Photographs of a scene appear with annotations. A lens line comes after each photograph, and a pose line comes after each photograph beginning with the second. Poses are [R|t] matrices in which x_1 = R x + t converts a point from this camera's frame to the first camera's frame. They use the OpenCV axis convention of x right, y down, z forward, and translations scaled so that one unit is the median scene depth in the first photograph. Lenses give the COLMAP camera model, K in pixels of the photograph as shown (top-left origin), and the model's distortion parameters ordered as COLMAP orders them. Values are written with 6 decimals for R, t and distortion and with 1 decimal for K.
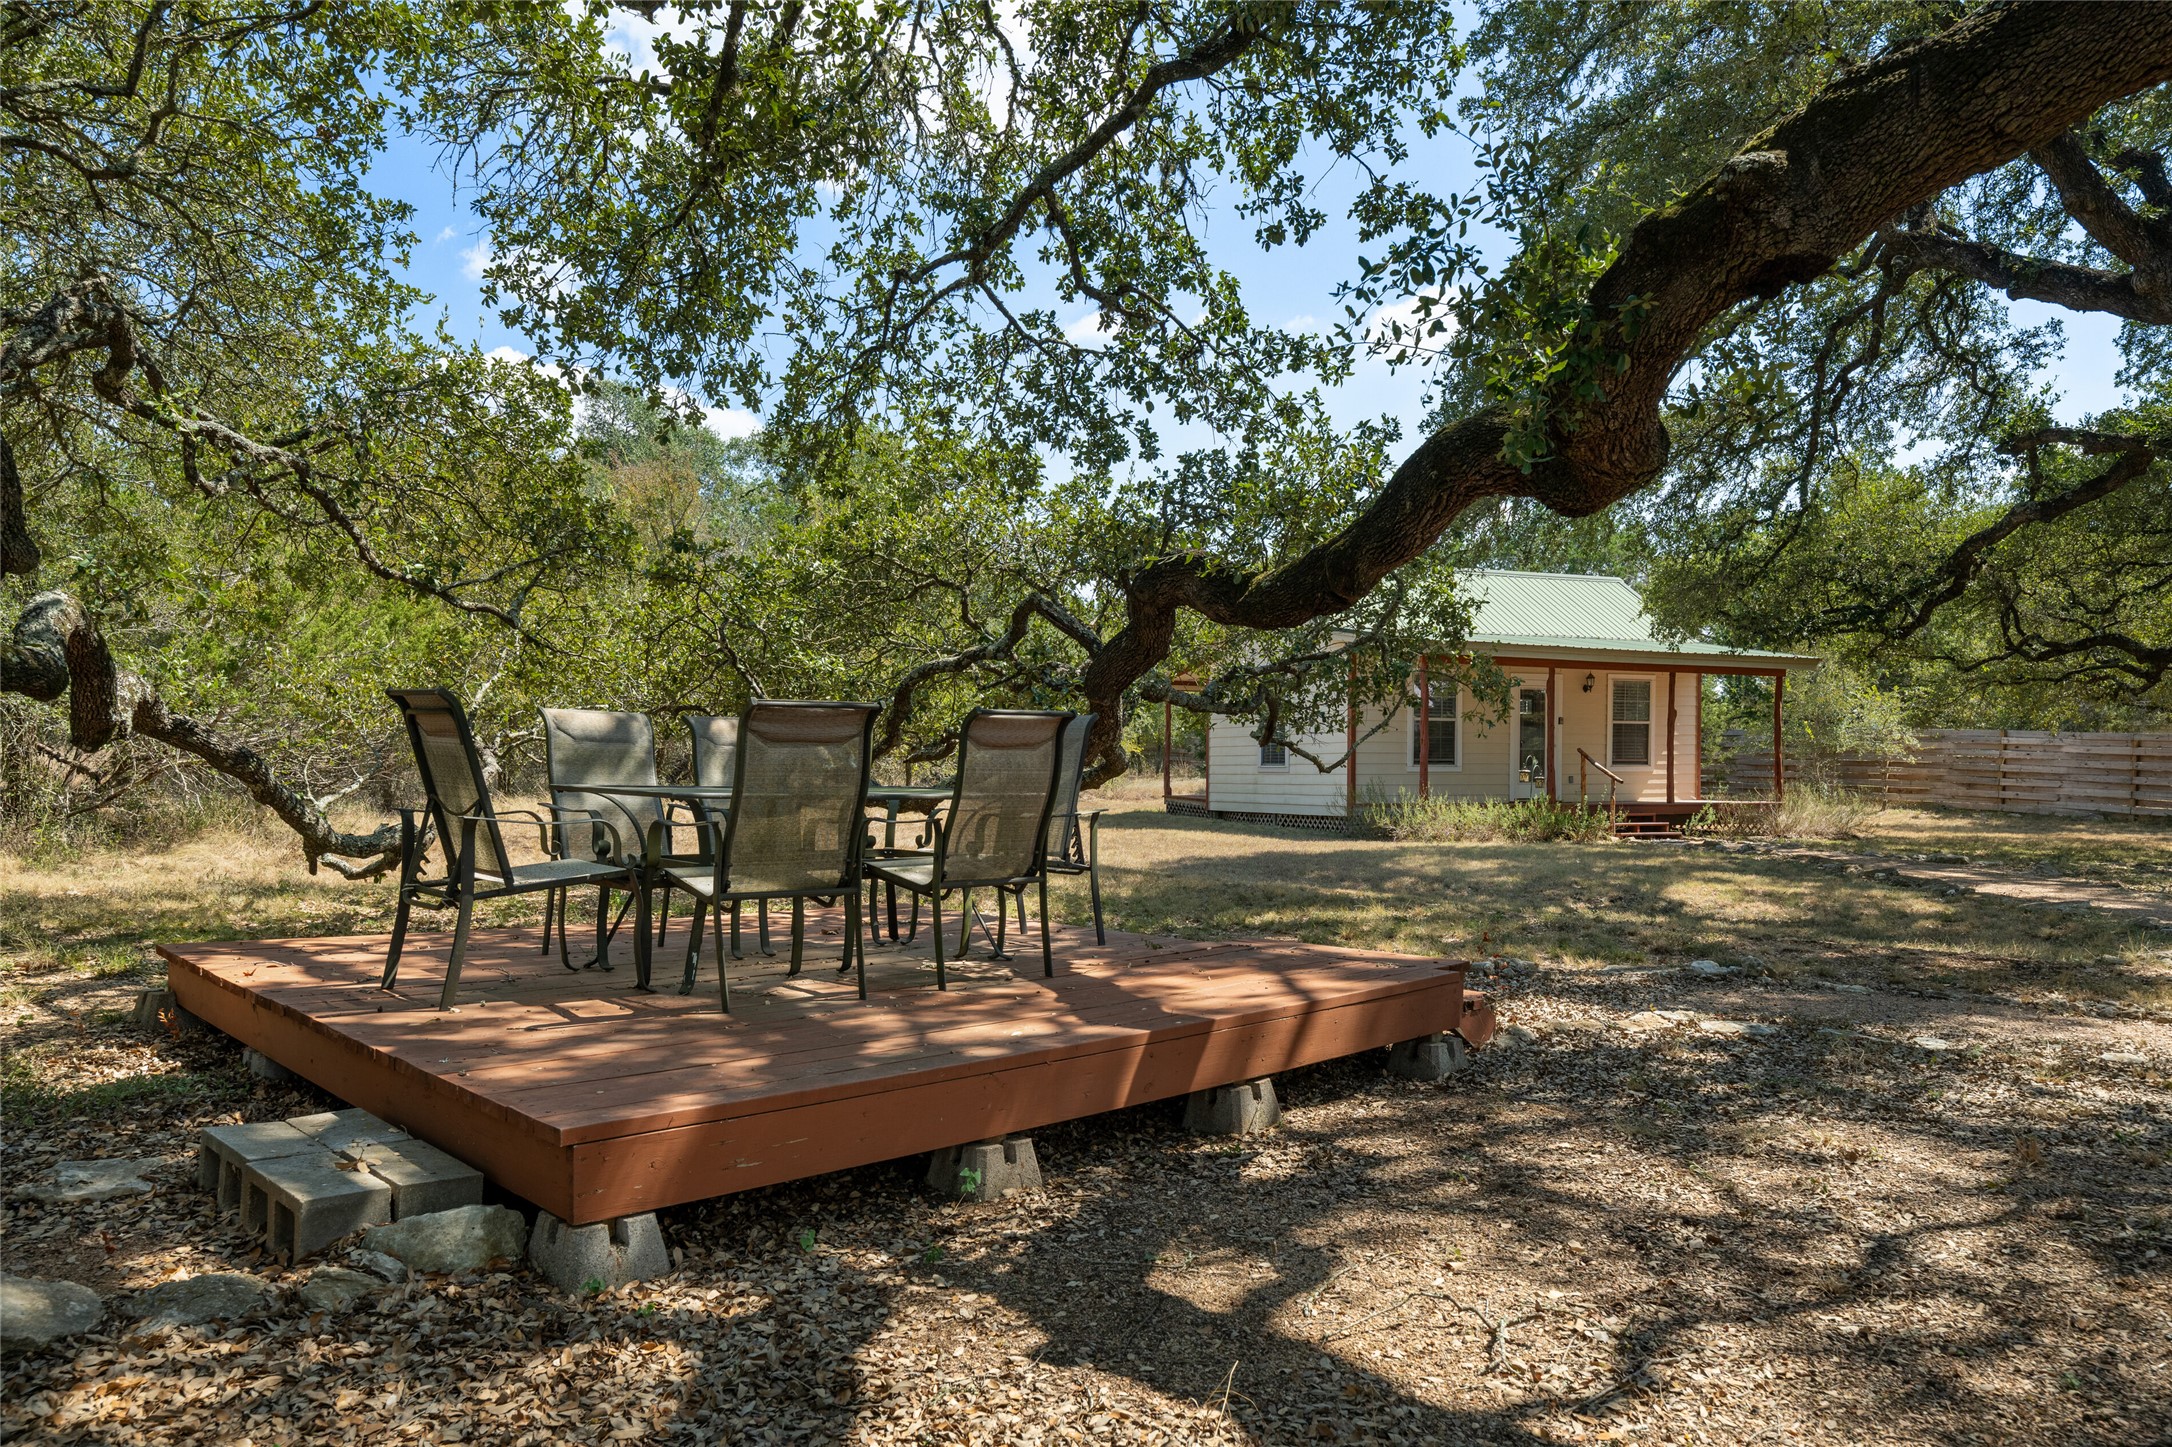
lens RADIAL K [[1520.8, 0, 1083.2], [0, 1520.8, 728.6], [0, 0, 1]] dist [0.005617, 0.001009]
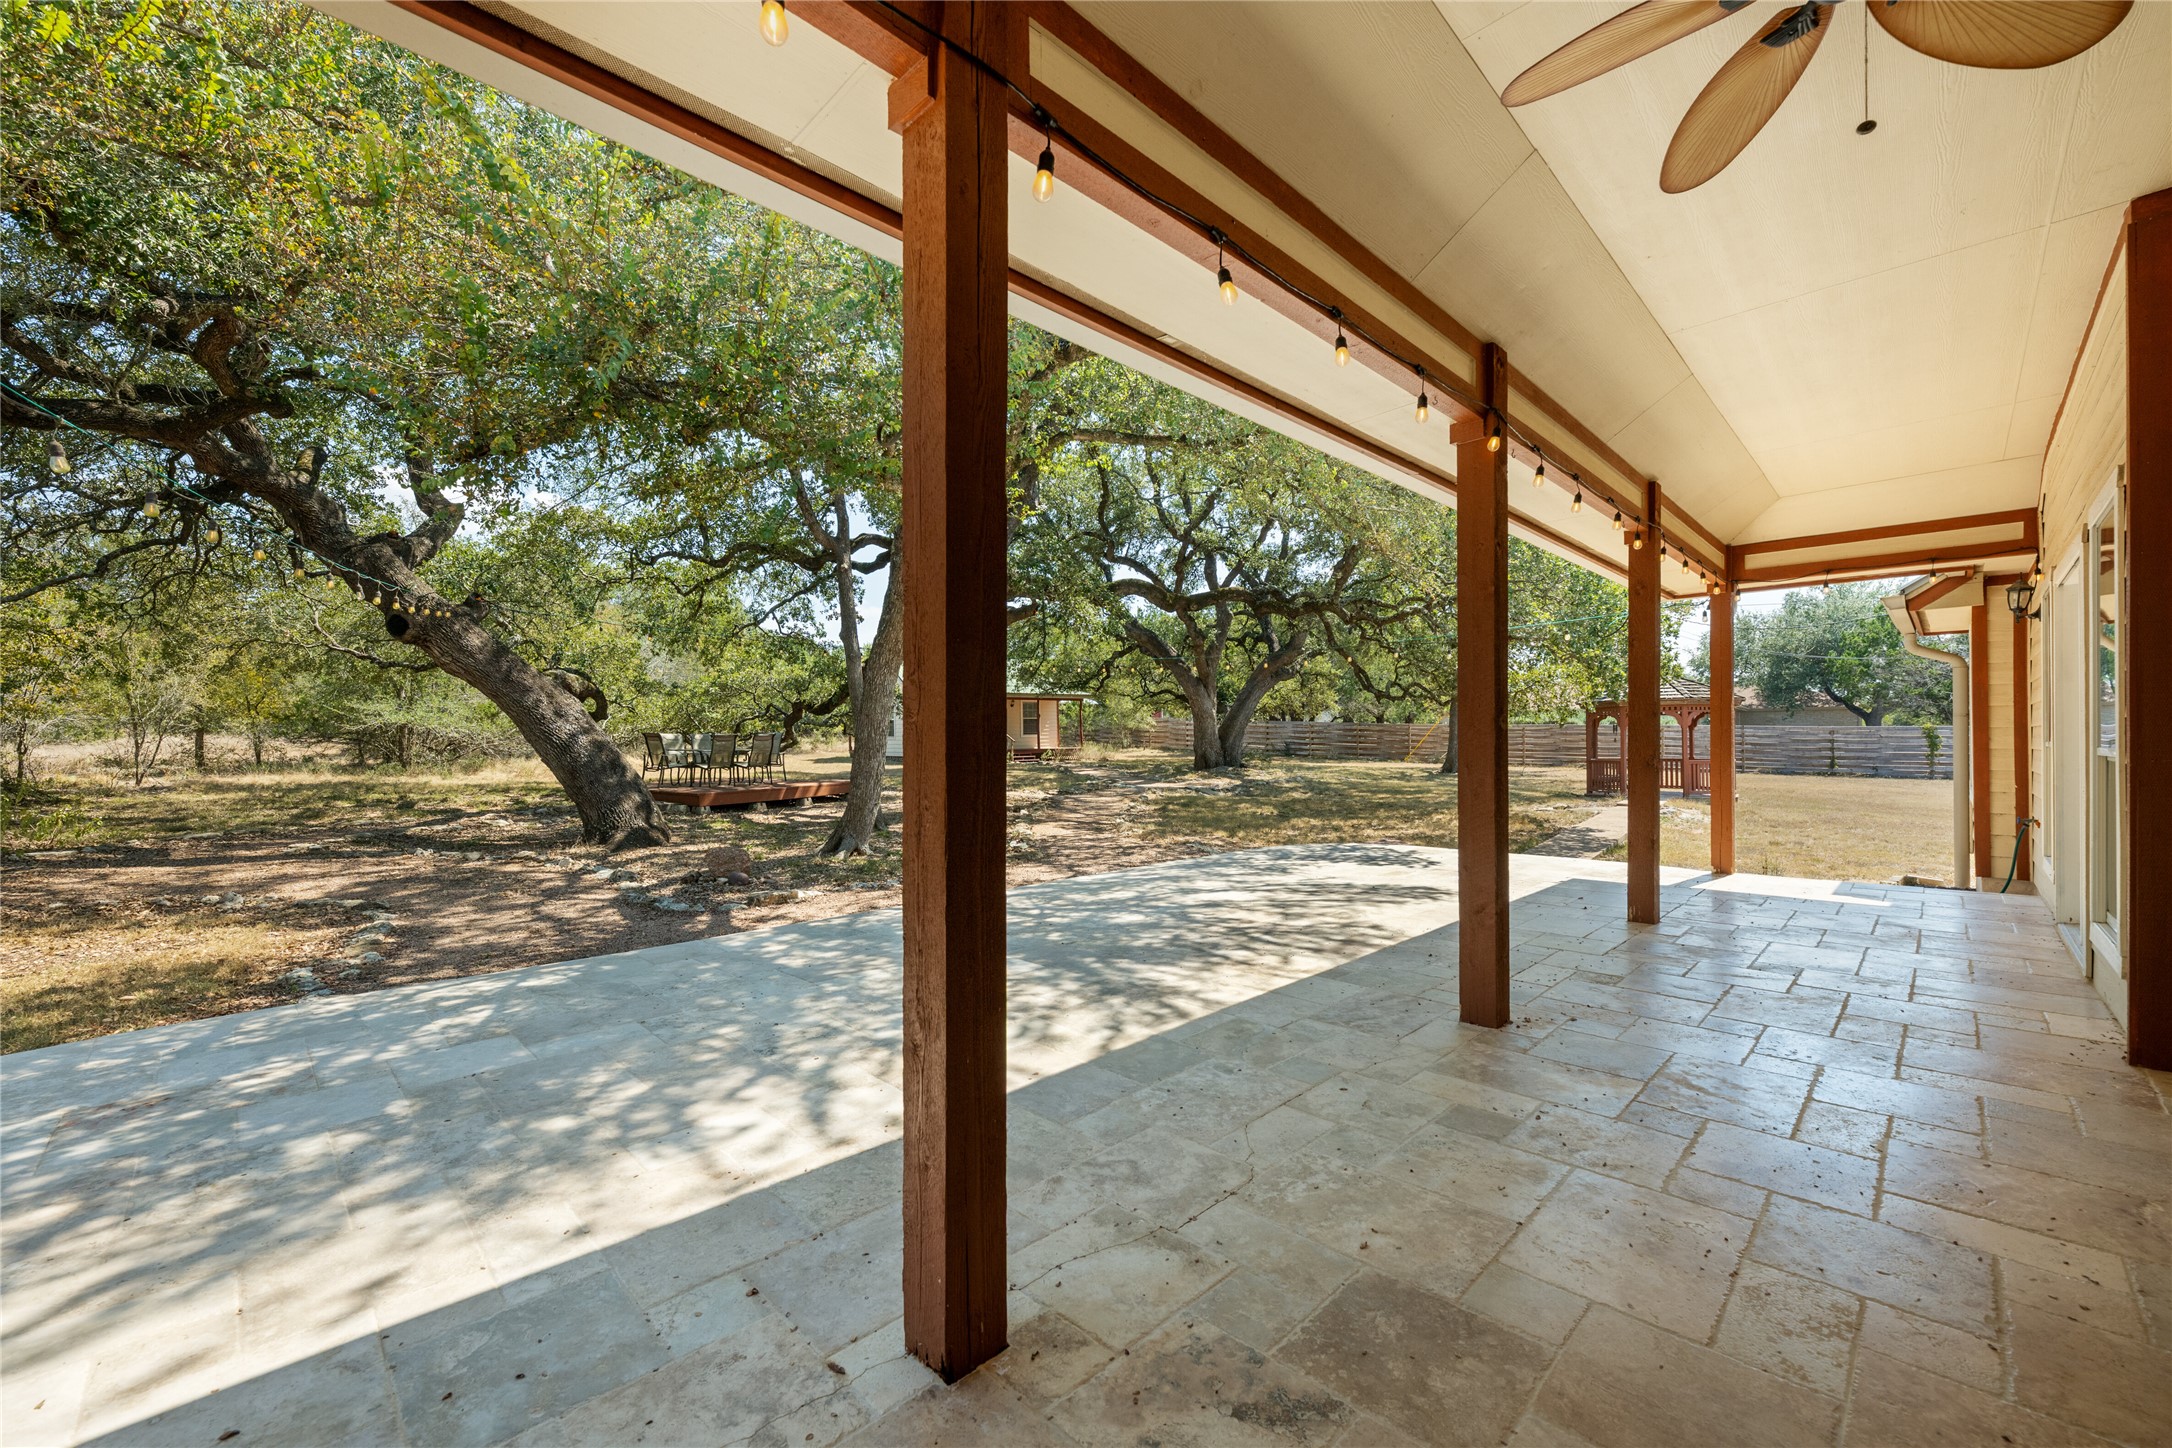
lens RADIAL K [[860.4, 0, 1095.5], [0, 860.4, 726.0], [0, 0, 1]] dist [-0.004699, -0.000044]
pose [[0.957025, -0.010680, 0.289807, 0.128741], [0.005300, 0.999799, 0.019342, -0.060071], [-0.289956, -0.016975, 0.956890, -1.463619]]
